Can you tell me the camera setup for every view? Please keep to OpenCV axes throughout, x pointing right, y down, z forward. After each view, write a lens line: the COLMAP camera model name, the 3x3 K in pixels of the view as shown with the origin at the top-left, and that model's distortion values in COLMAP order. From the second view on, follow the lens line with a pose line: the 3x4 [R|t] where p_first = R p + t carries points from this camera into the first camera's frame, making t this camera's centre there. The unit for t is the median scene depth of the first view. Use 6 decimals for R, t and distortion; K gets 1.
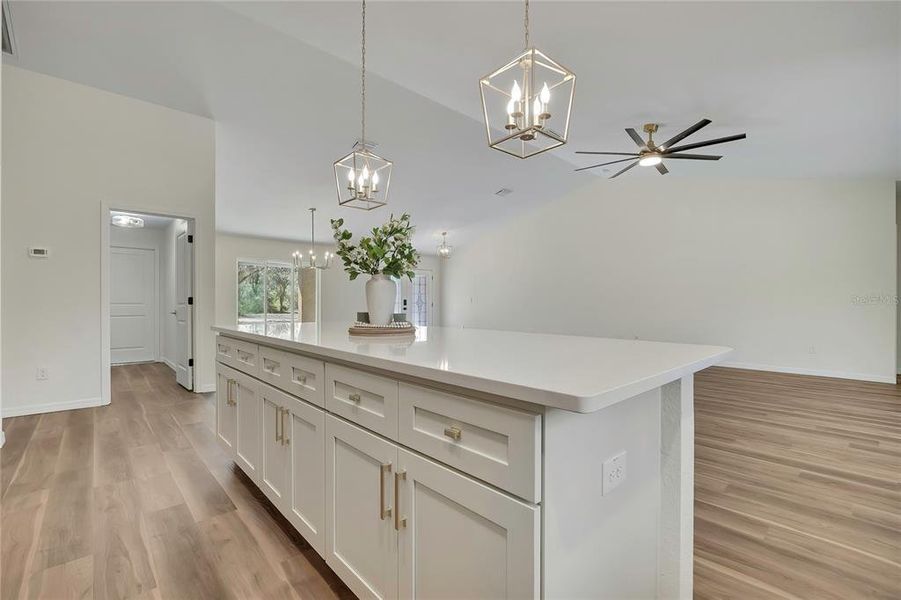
lens RADIAL K [[382.5, 0, 447.0], [0, 382.5, 304.4], [0, 0, 1]] dist [-0.014988, 0.002894]
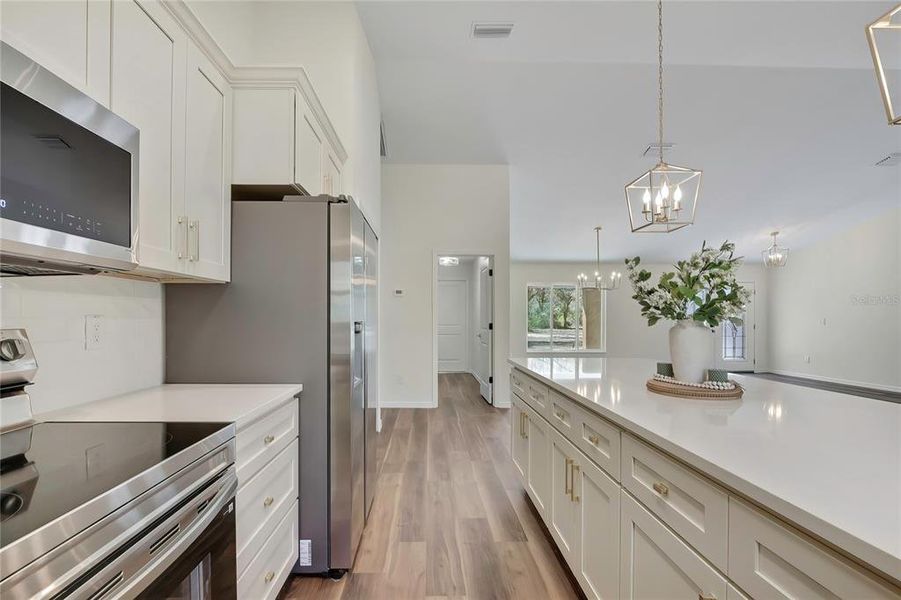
lens RADIAL K [[382.5, 0, 447.0], [0, 382.5, 304.4], [0, 0, 1]] dist [-0.014988, 0.002894]
pose [[0.762486, -0.001353, -0.647003, -0.041902], [-0.001913, 0.999989, -0.004345, -0.101905], [0.647002, 0.004550, 0.762475, 0.049119]]
